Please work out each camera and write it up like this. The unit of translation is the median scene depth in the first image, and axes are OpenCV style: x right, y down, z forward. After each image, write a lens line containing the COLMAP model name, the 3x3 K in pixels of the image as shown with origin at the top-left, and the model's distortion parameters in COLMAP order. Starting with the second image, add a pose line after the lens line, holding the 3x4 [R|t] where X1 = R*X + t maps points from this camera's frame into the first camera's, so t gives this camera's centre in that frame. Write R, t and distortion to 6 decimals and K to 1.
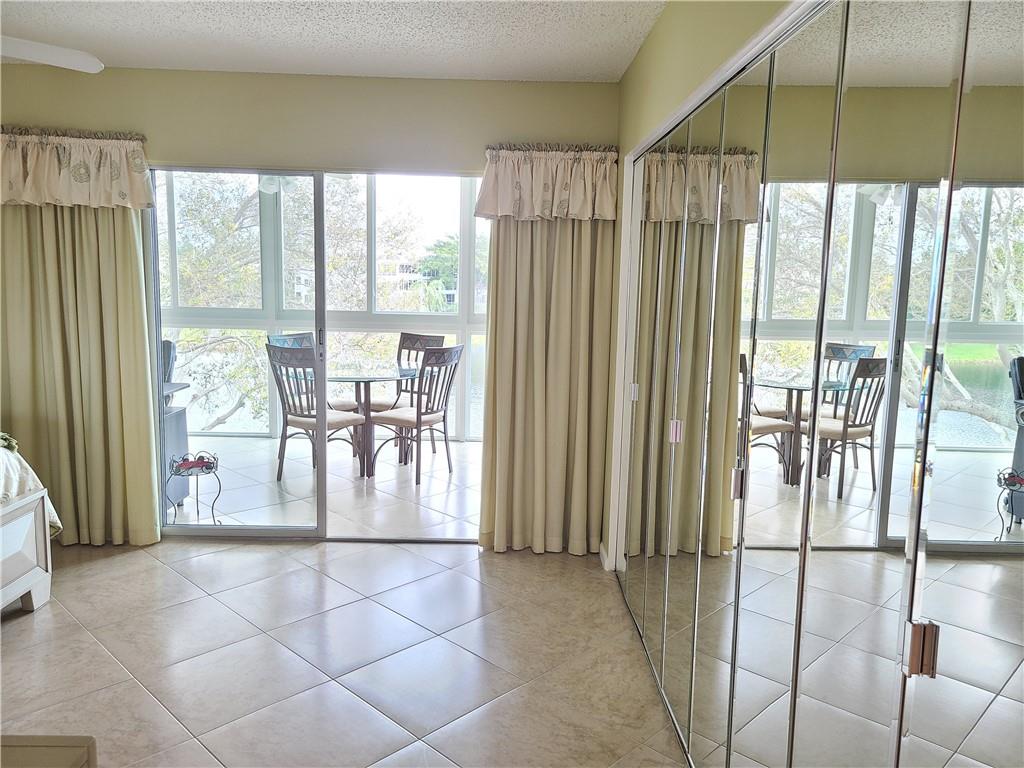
lens RADIAL K [[766.5, 0, 508.2], [0, 766.5, 377.9], [0, 0, 1]] dist [0.061135, -0.045407]
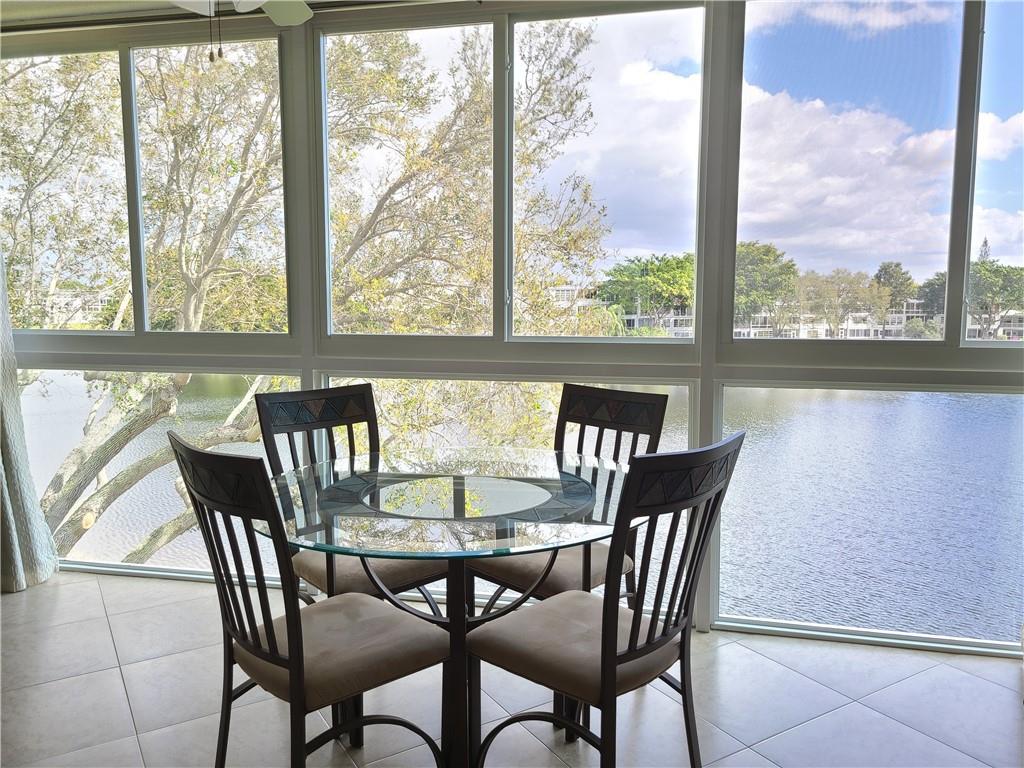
lens RADIAL K [[766.5, 0, 512.8], [0, 766.5, 380.1], [0, 0, 1]] dist [0.061135, -0.045407]
pose [[0.974756, 0.002424, -0.223261, -0.096807], [-0.009328, 0.999510, -0.029872, -0.066123], [0.223079, 0.031201, 0.974301, 0.780776]]
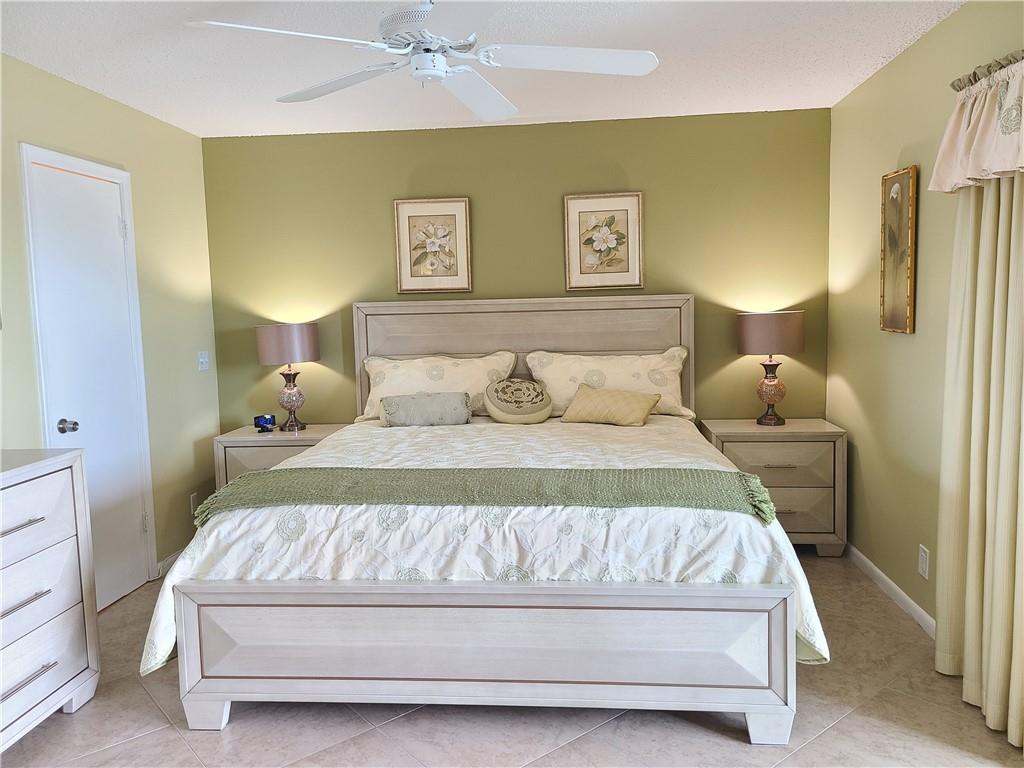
lens RADIAL K [[766.5, 0, 510.4], [0, 766.5, 372.4], [0, 0, 1]] dist [0.061135, -0.045407]
pose [[-0.103669, 0.070371, -0.992119, 0.089188], [-0.109599, 0.990611, 0.081716, -0.061257], [0.988555, 0.117207, -0.094983, 0.574140]]
